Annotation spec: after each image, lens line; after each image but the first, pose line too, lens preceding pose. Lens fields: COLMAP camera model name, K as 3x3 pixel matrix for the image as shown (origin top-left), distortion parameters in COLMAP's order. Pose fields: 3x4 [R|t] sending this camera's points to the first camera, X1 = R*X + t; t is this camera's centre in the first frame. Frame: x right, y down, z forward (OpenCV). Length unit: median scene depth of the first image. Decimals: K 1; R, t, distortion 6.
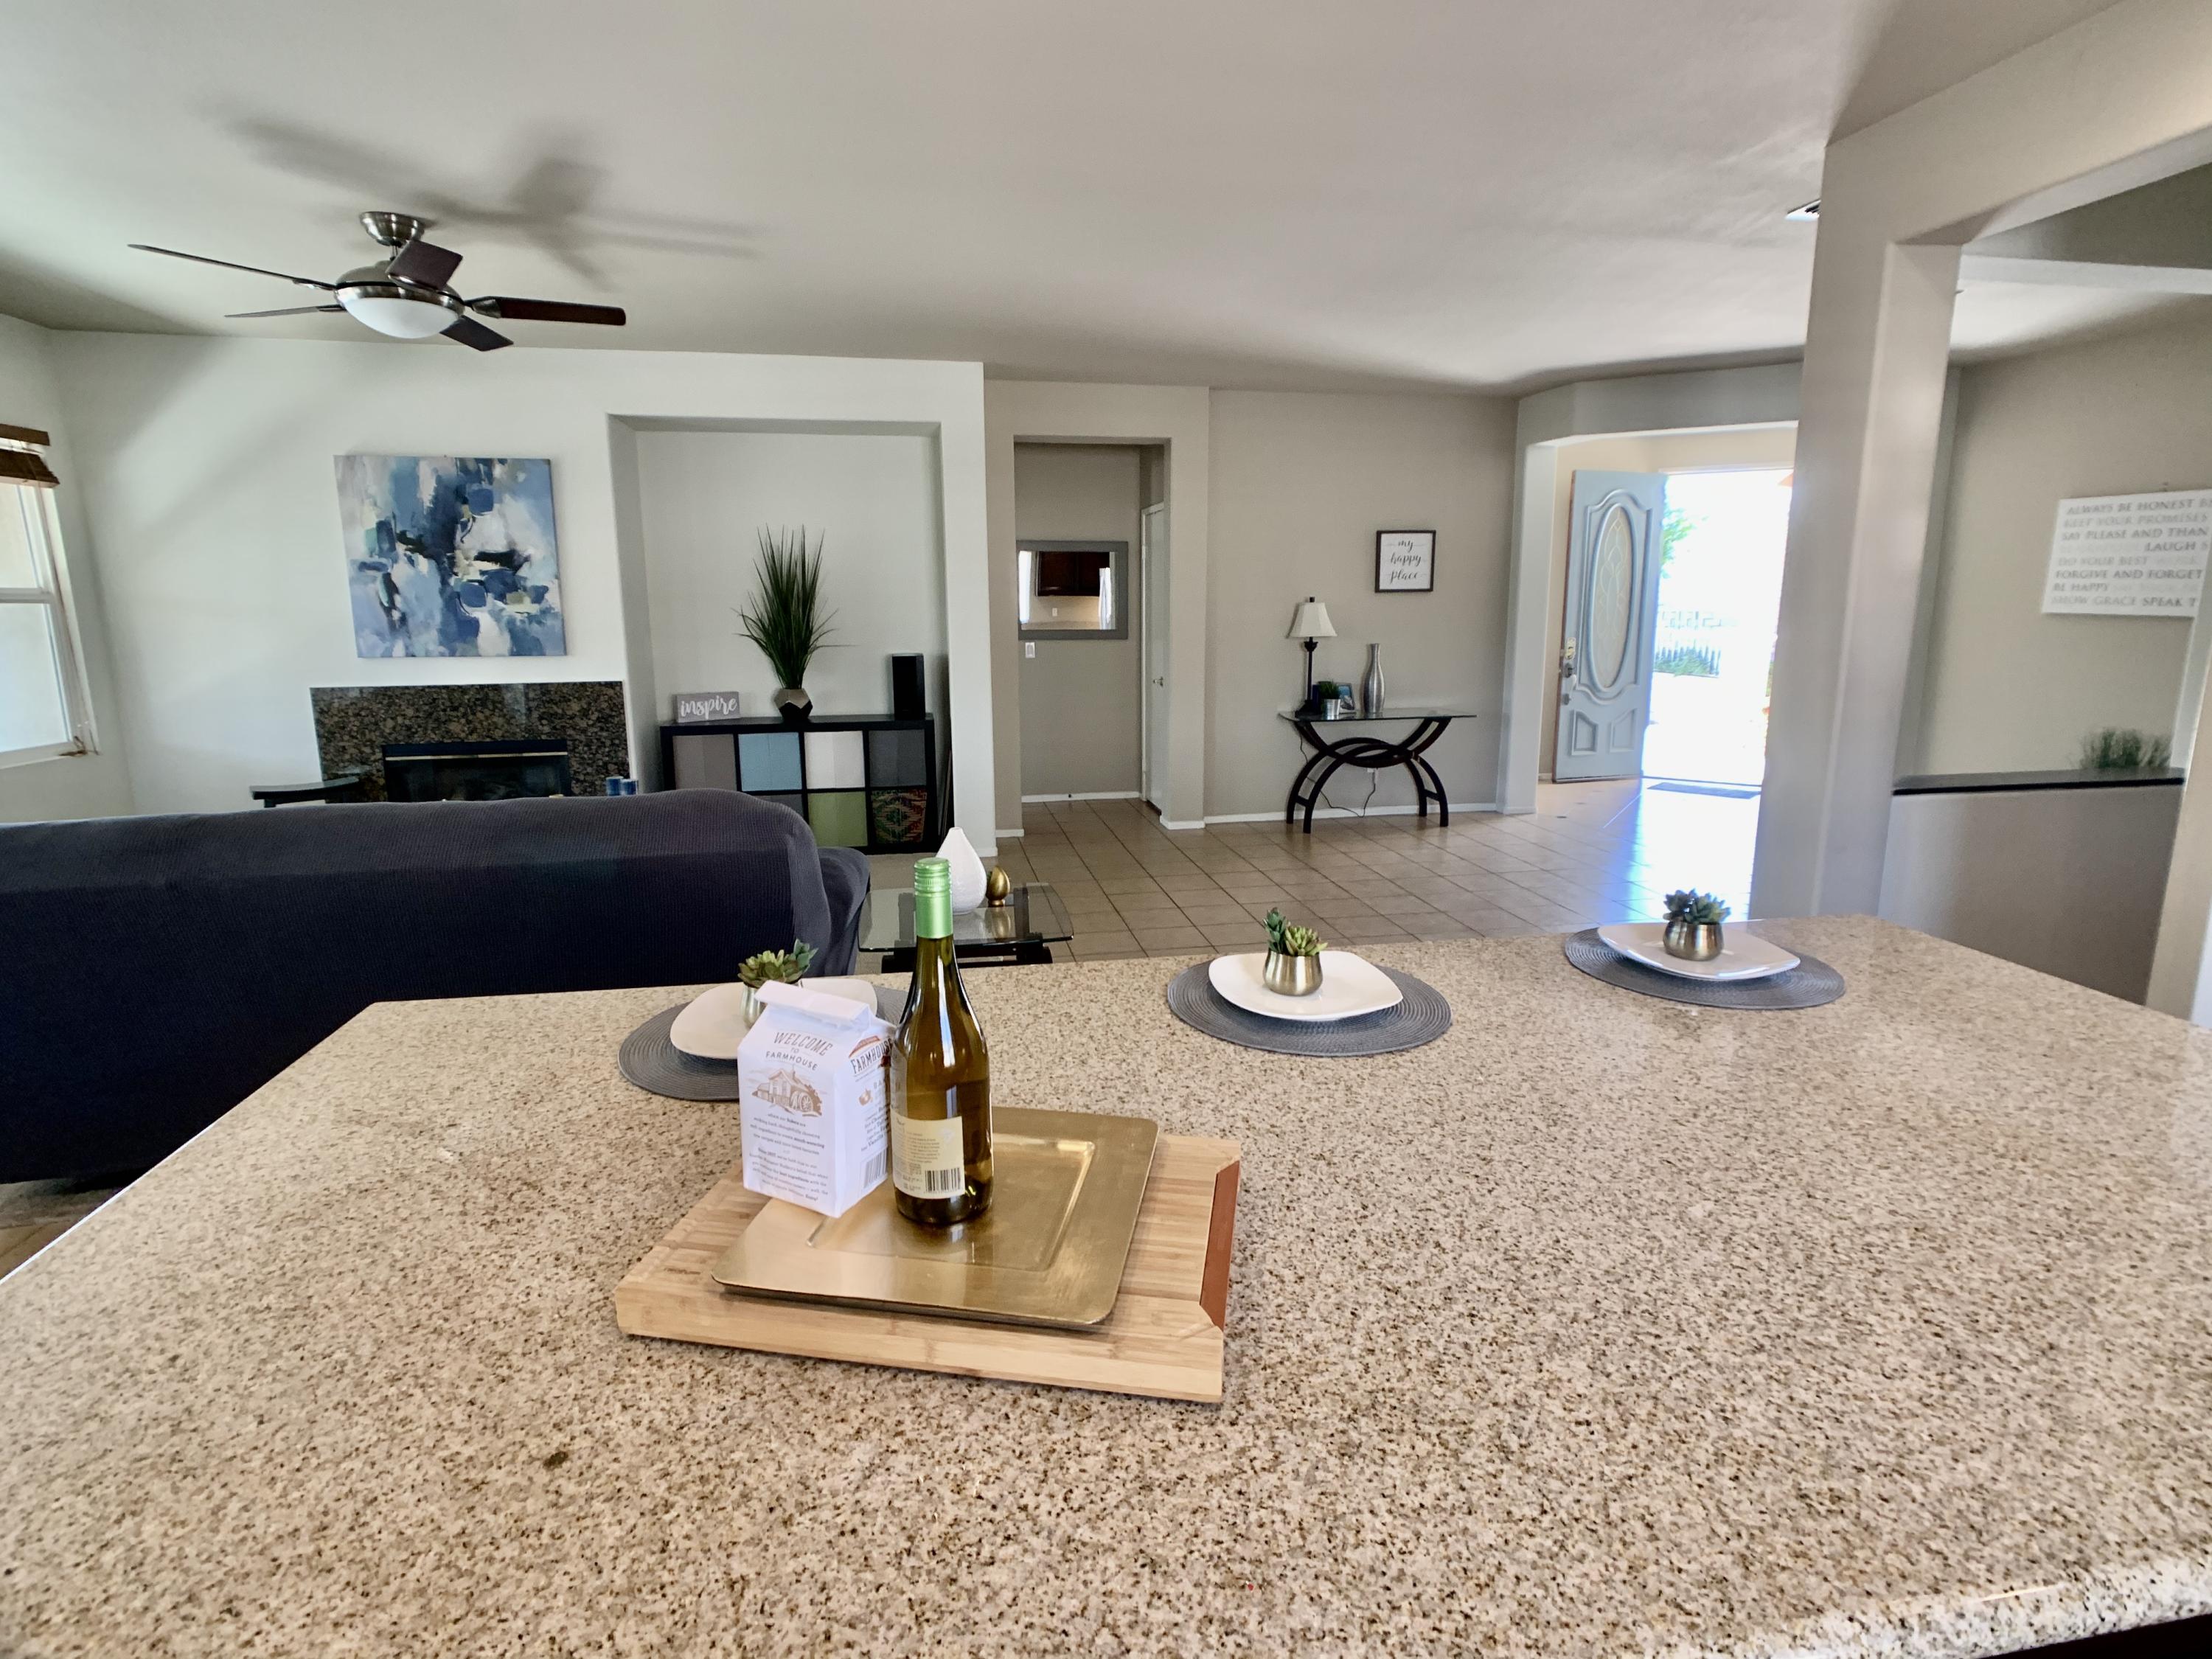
lens RADIAL K [[1115.4, 0, 1104.4], [0, 1115.4, 801.1], [0, 0, 1]] dist [-0.031668, 0.017091]
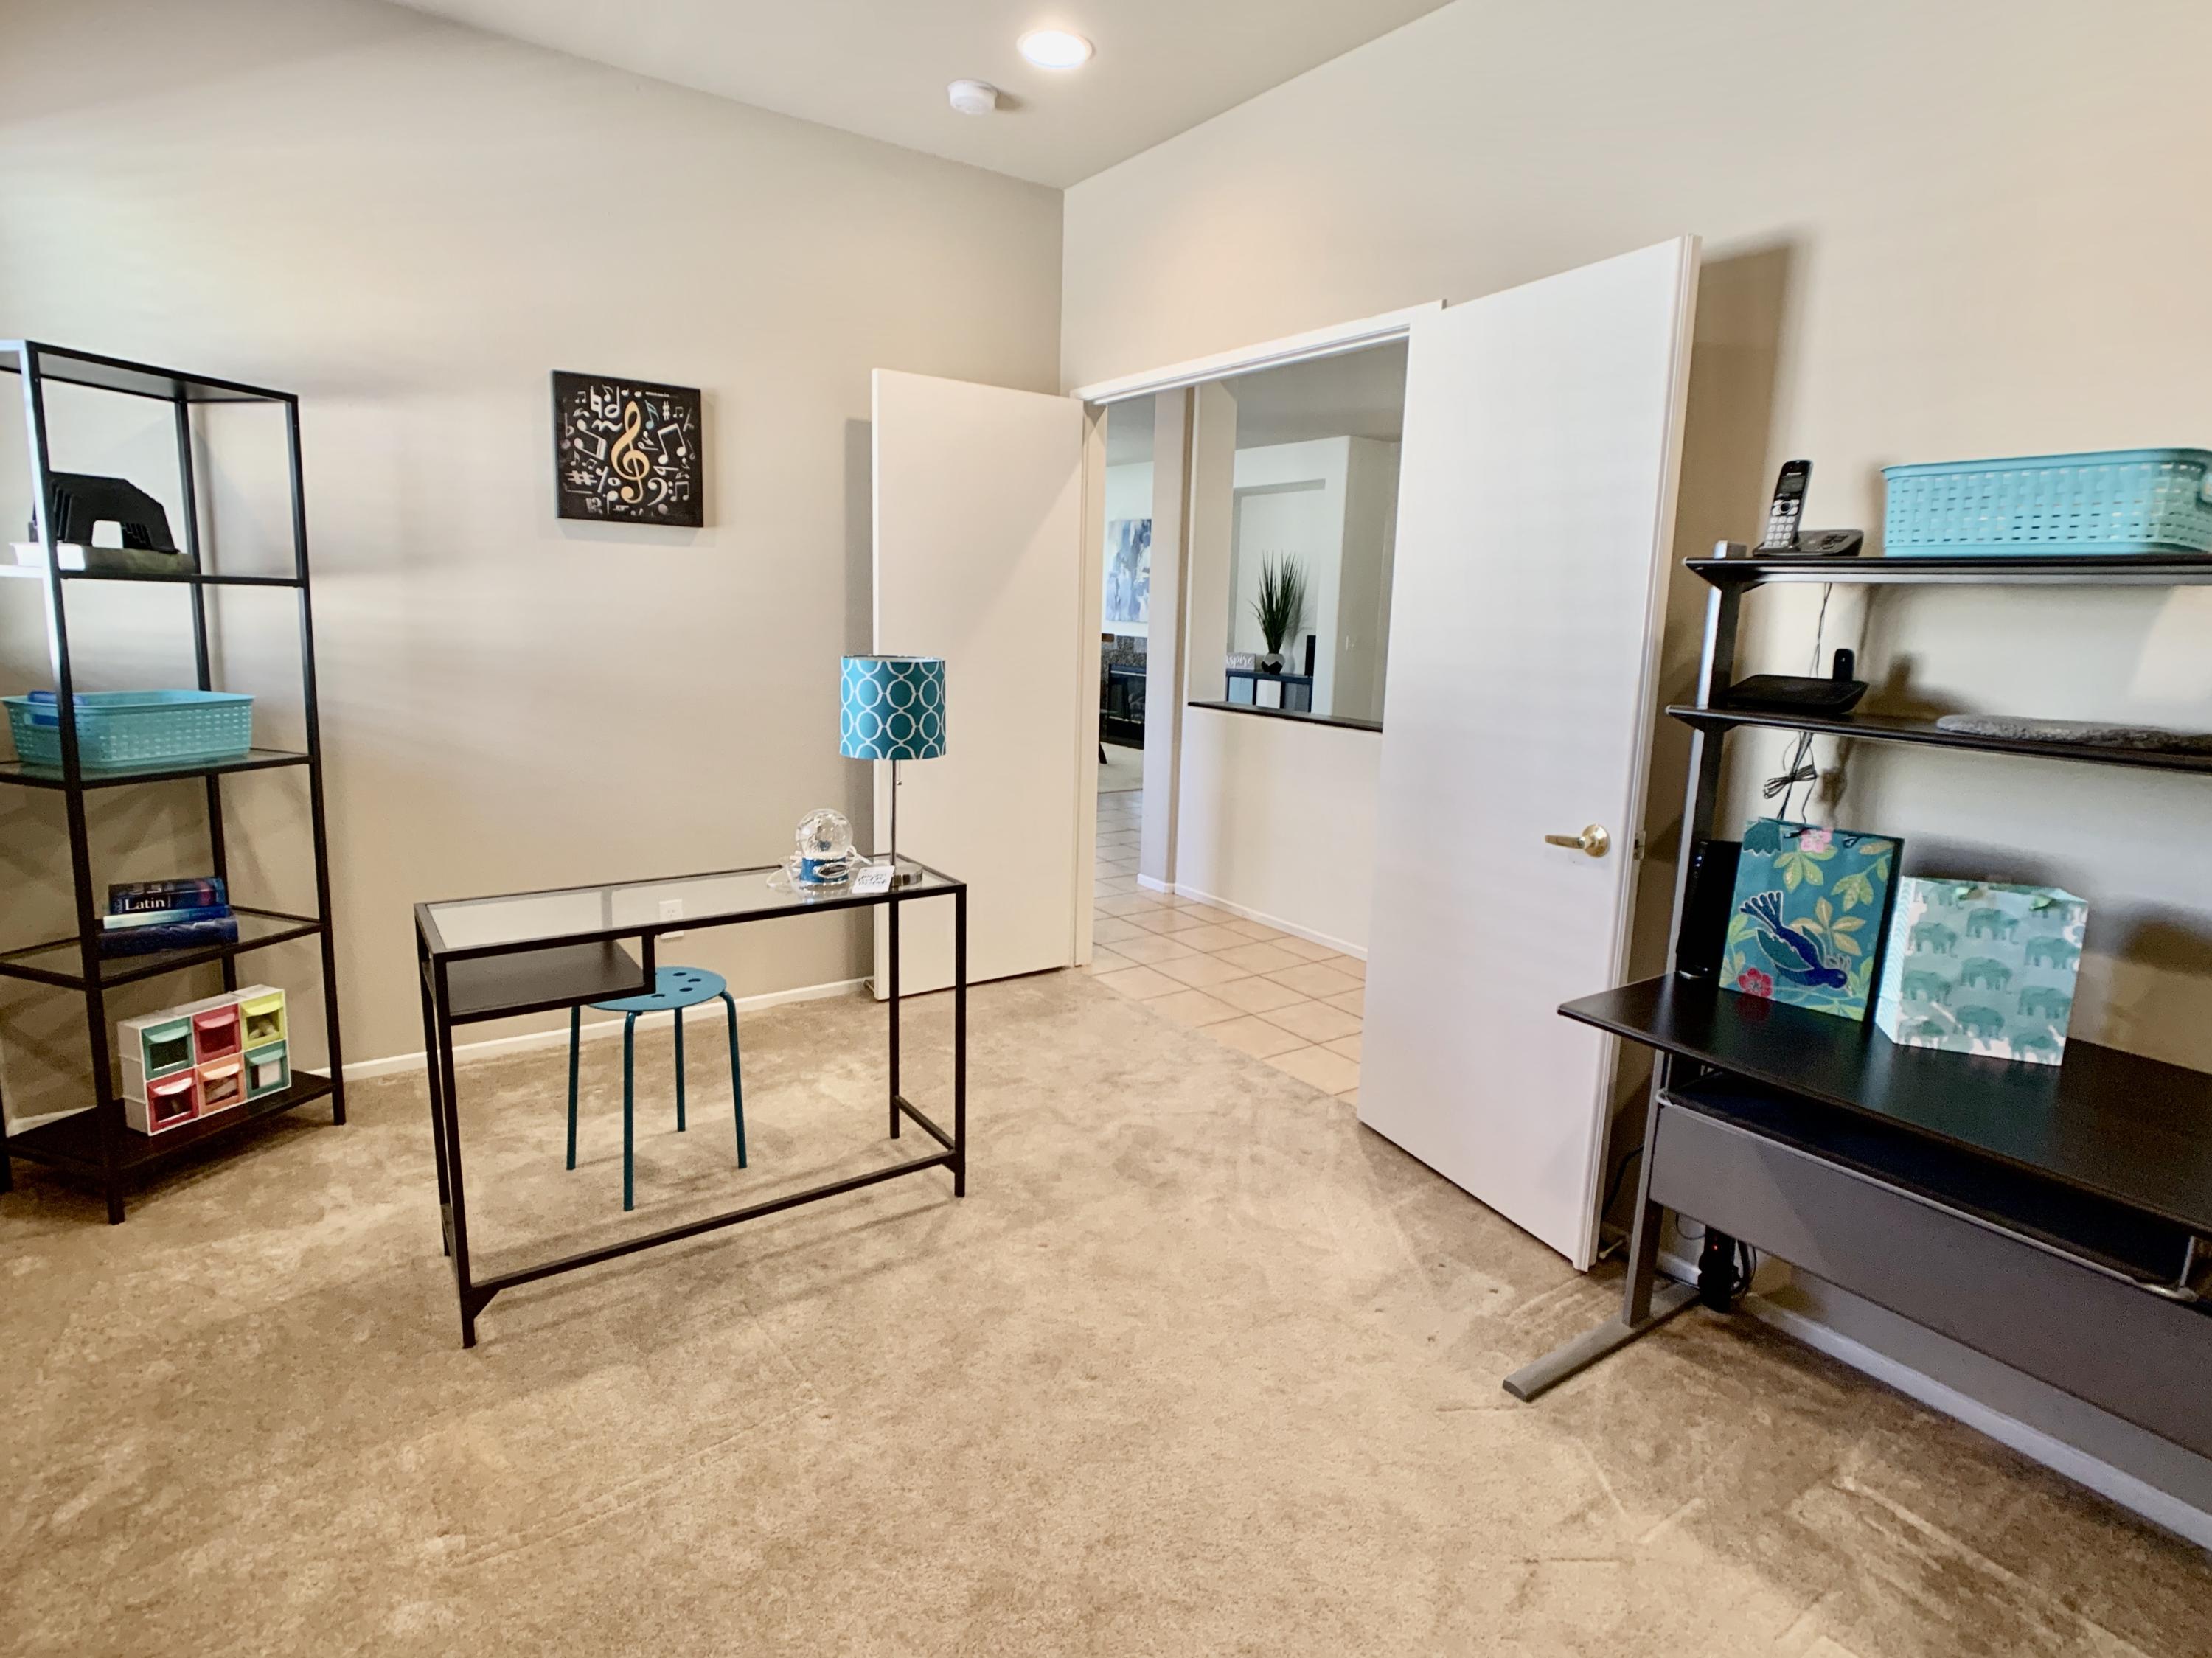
lens RADIAL K [[1157.5, 0, 1126.4], [0, 1157.5, 792.3], [0, 0, 1]] dist [-0.039386, 0.023833]
pose [[0.424166, 0.162070, -0.890964, 1.261885], [-0.200886, 0.976182, 0.081934, -0.001880], [0.883022, 0.144228, 0.446621, 0.127157]]
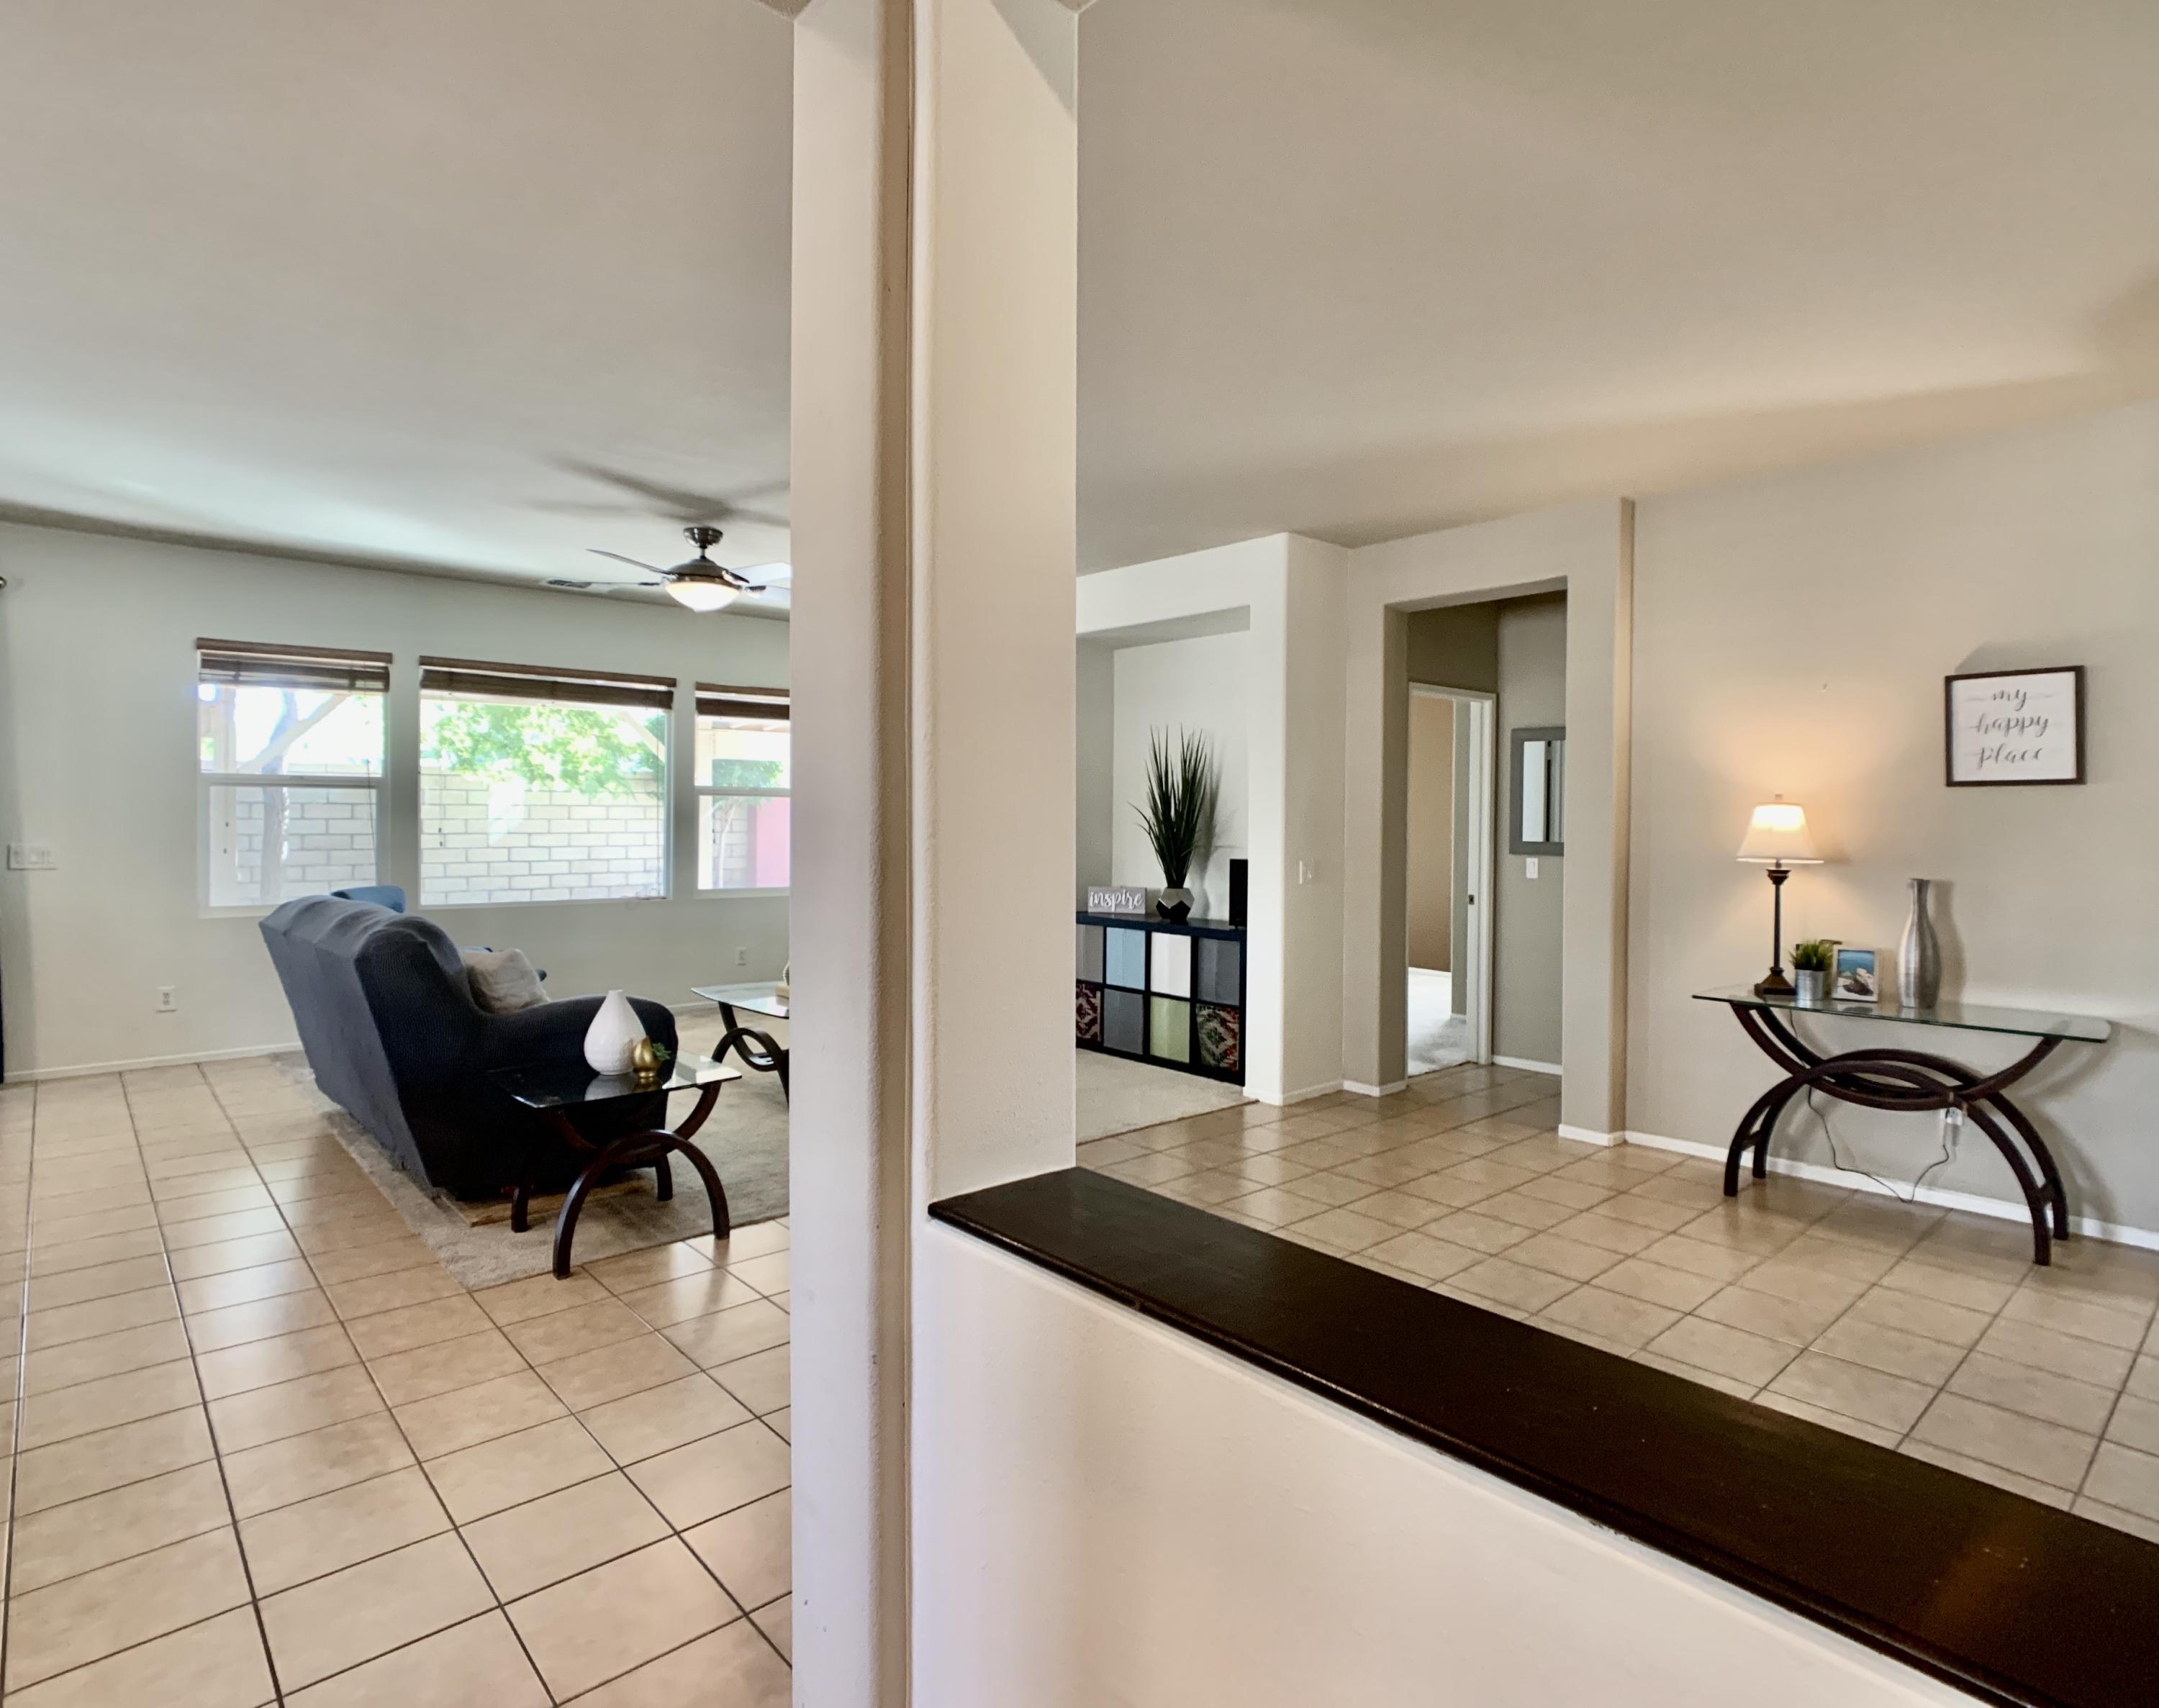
lens RADIAL K [[1177.0, 0, 1166.6], [0, 1177.0, 825.1], [0, 0, 1]] dist [-0.013531, 0.001156]
pose [[0.546644, 0.015829, -0.837215, 0.651767], [-0.162026, 0.982925, -0.087208, -0.072389], [0.821540, 0.183323, 0.539875, 0.479621]]
